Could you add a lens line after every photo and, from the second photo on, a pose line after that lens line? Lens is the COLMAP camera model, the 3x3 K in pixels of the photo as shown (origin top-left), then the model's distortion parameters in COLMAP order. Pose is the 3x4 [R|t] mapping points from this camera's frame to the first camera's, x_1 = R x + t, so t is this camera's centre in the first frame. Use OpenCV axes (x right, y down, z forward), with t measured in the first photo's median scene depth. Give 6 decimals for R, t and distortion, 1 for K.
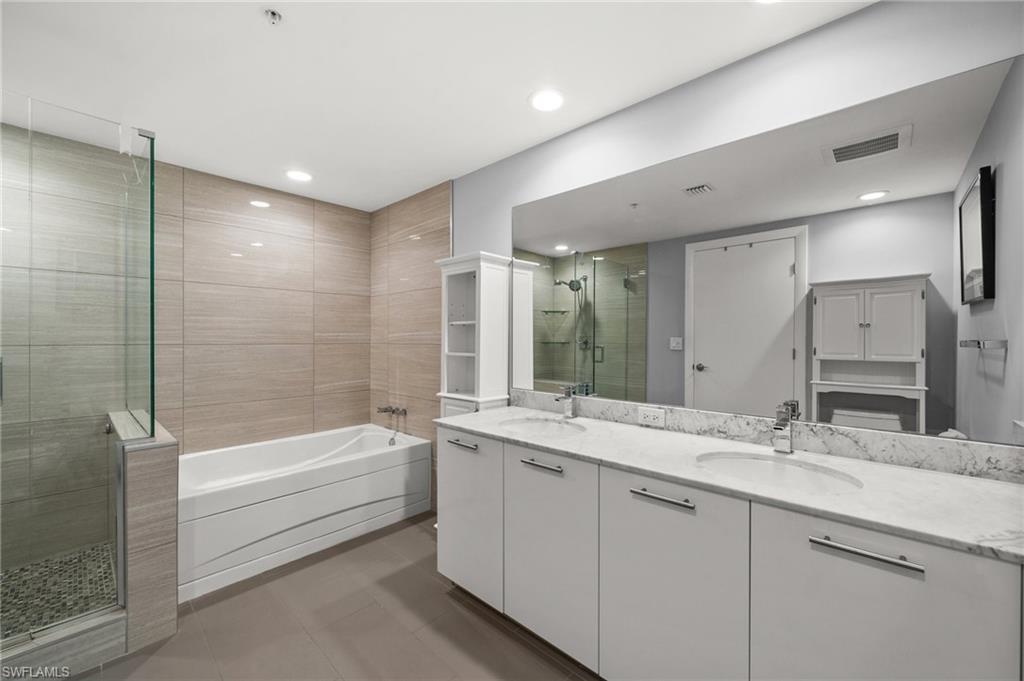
lens RADIAL K [[405.2, 0, 511.2], [0, 405.2, 340.9], [0, 0, 1]] dist [0.001025, 0.000152]
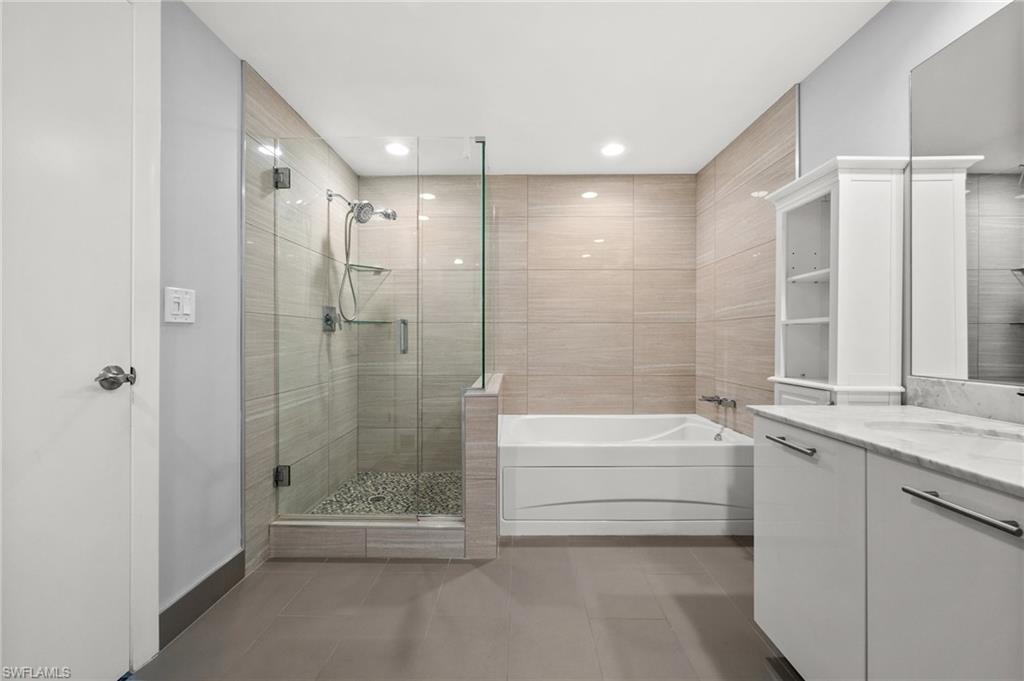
lens RADIAL K [[405.2, 0, 514.2], [0, 405.2, 339.6], [0, 0, 1]] dist [0.001025, 0.000152]
pose [[0.676477, -0.002294, -0.736460, 0.046913], [0.000086, 0.999995, -0.003036, 0.066103], [0.736463, 0.001990, 0.676474, 0.172910]]
